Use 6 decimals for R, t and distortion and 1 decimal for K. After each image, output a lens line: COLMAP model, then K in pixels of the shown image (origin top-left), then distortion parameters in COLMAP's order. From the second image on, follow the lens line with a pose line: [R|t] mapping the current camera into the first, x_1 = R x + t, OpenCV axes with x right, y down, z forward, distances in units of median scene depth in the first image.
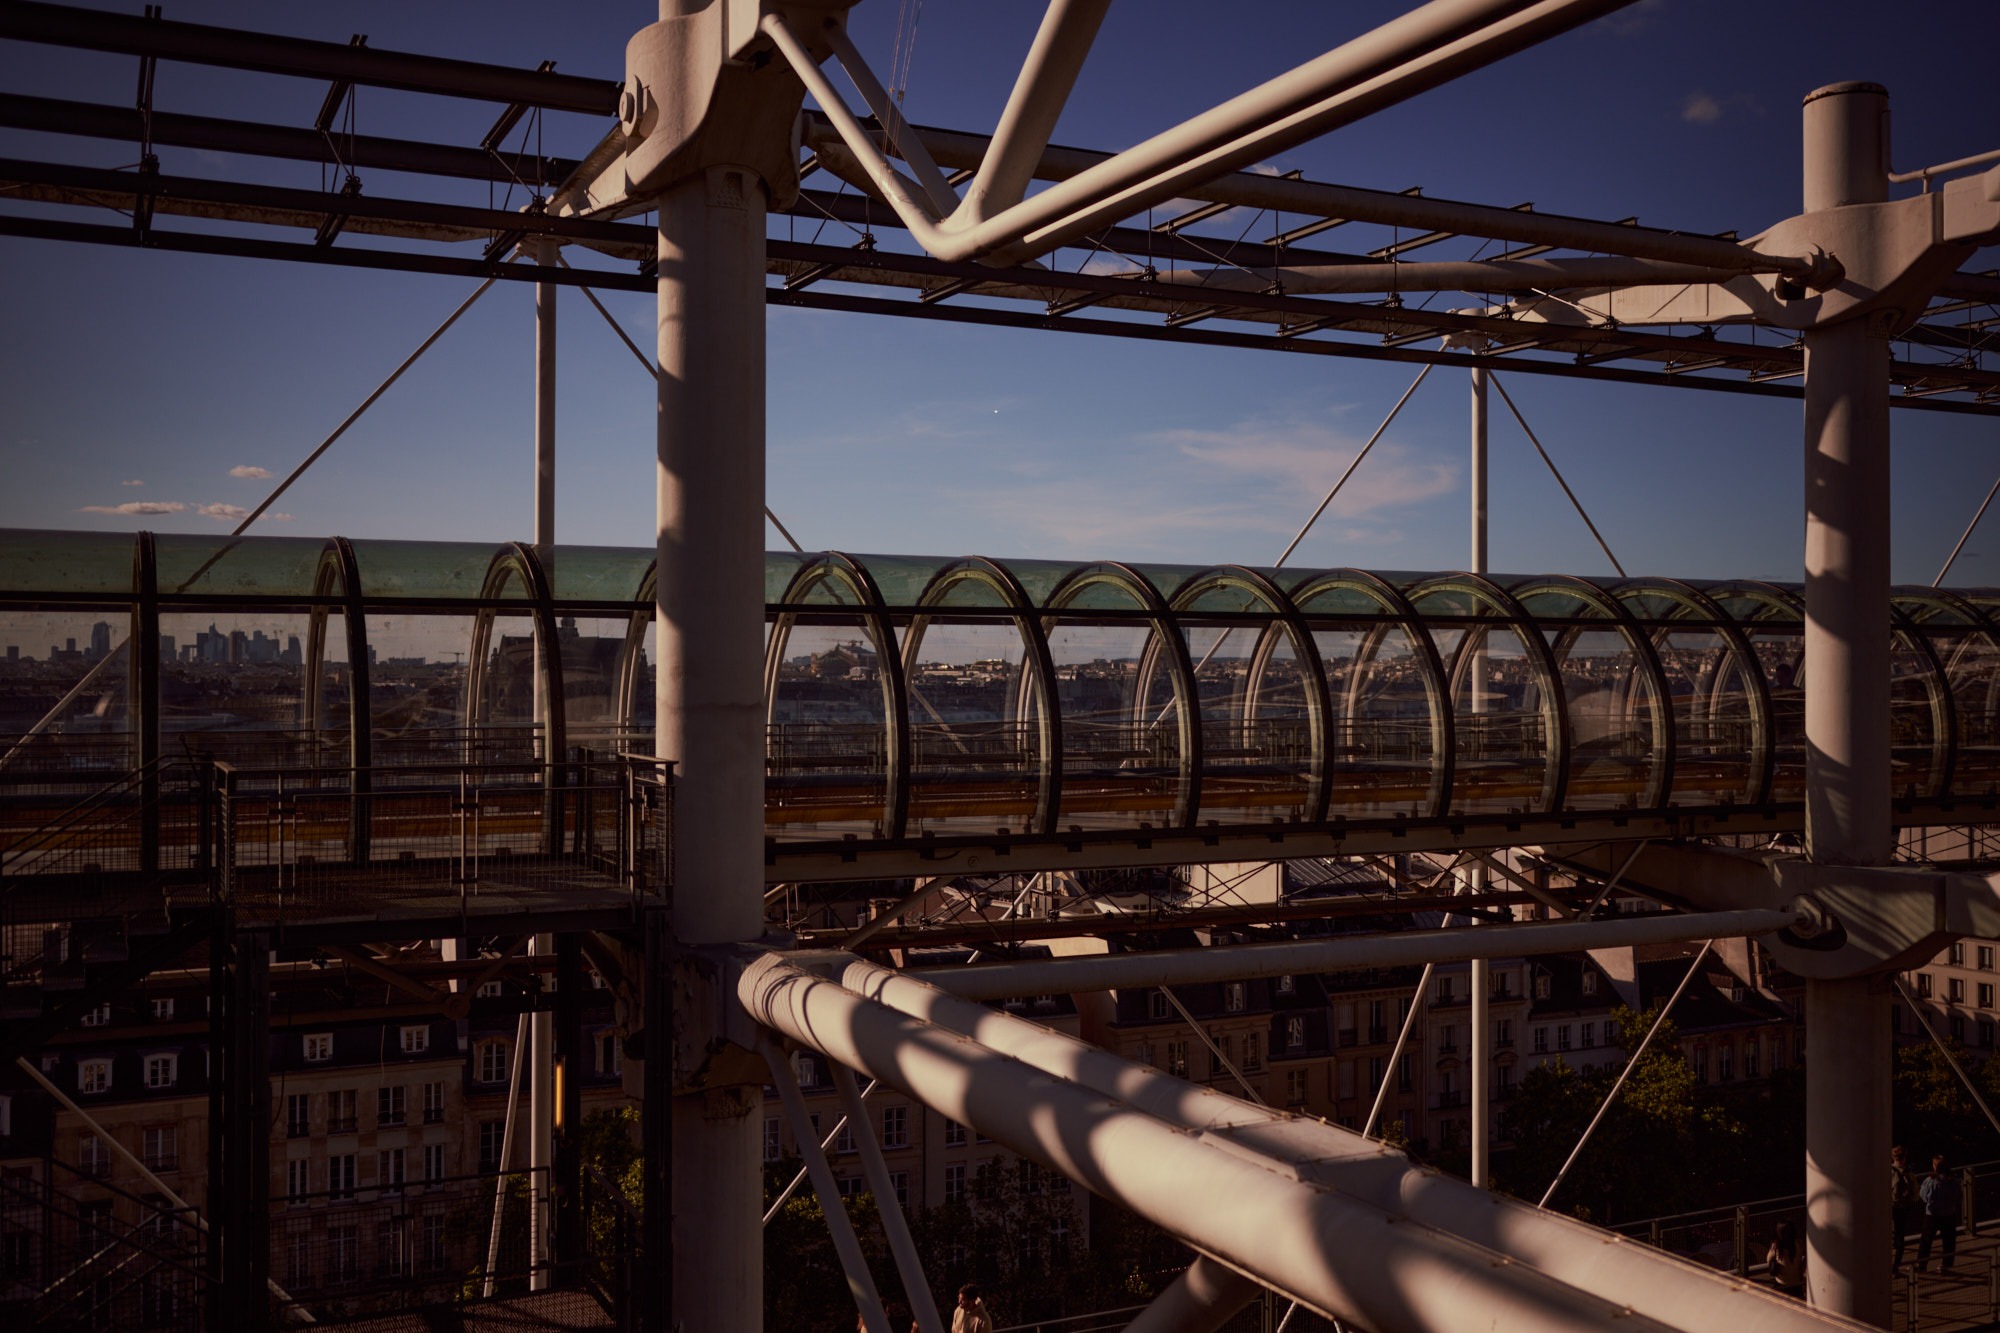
lens RADIAL K [[1896.6, 0, 1002.6], [0, 1896.6, 669.4], [0, 0, 1]] dist [-0.015250, 0.000000]
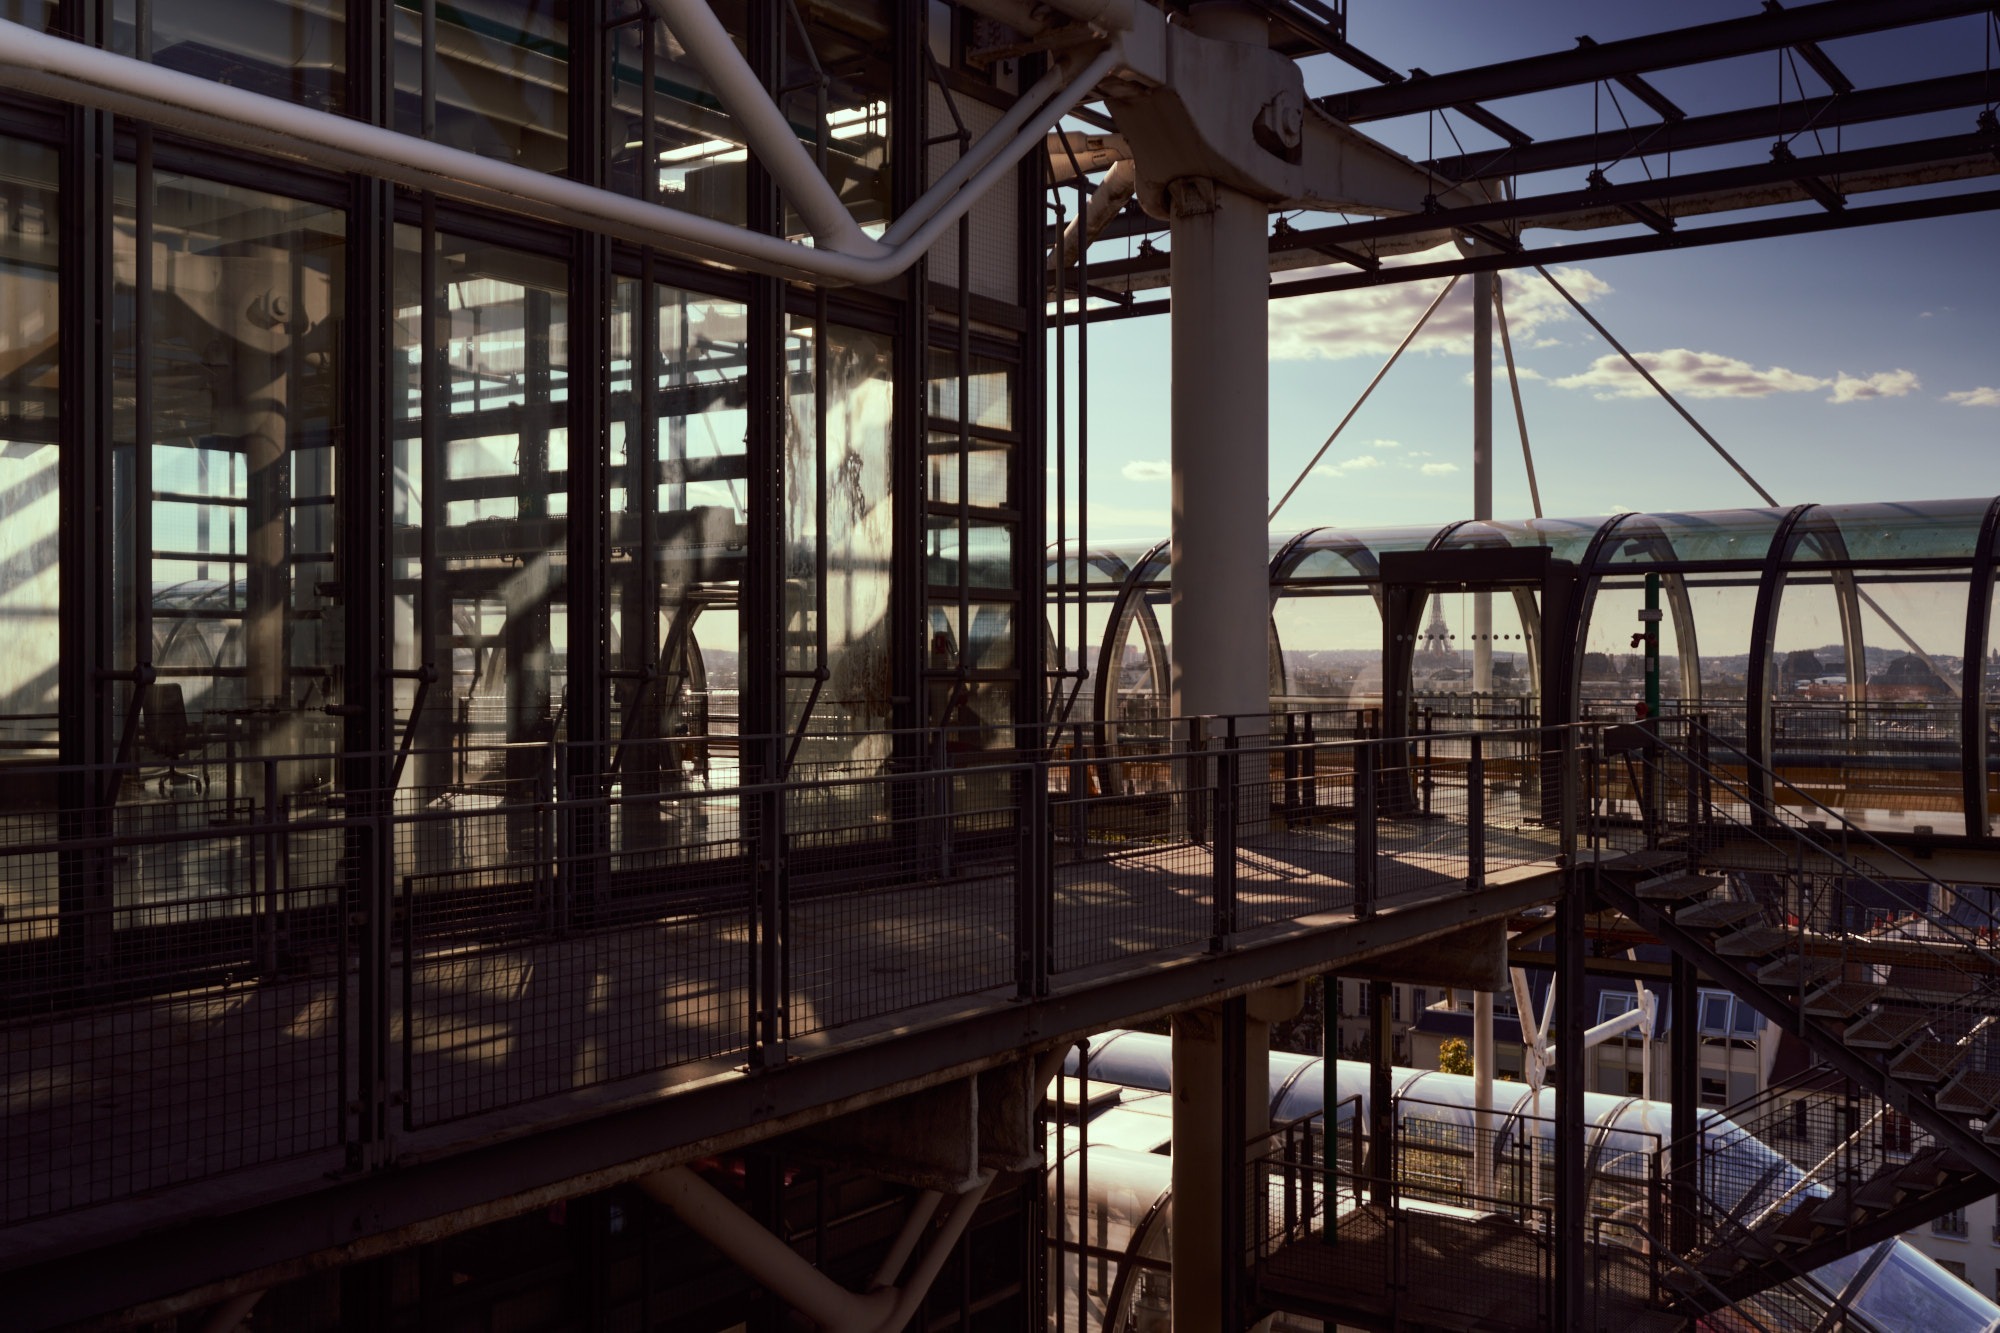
lens RADIAL K [[1896.6, 0, 1000.7], [0, 1896.6, 664.0], [0, 0, 1]] dist [-0.015250, 0.000000]
pose [[0.464159, 0.004494, -0.885740, 0.692067], [0.007595, 0.999930, 0.009053, 0.001366], [0.885719, -0.010929, 0.464093, 0.339969]]
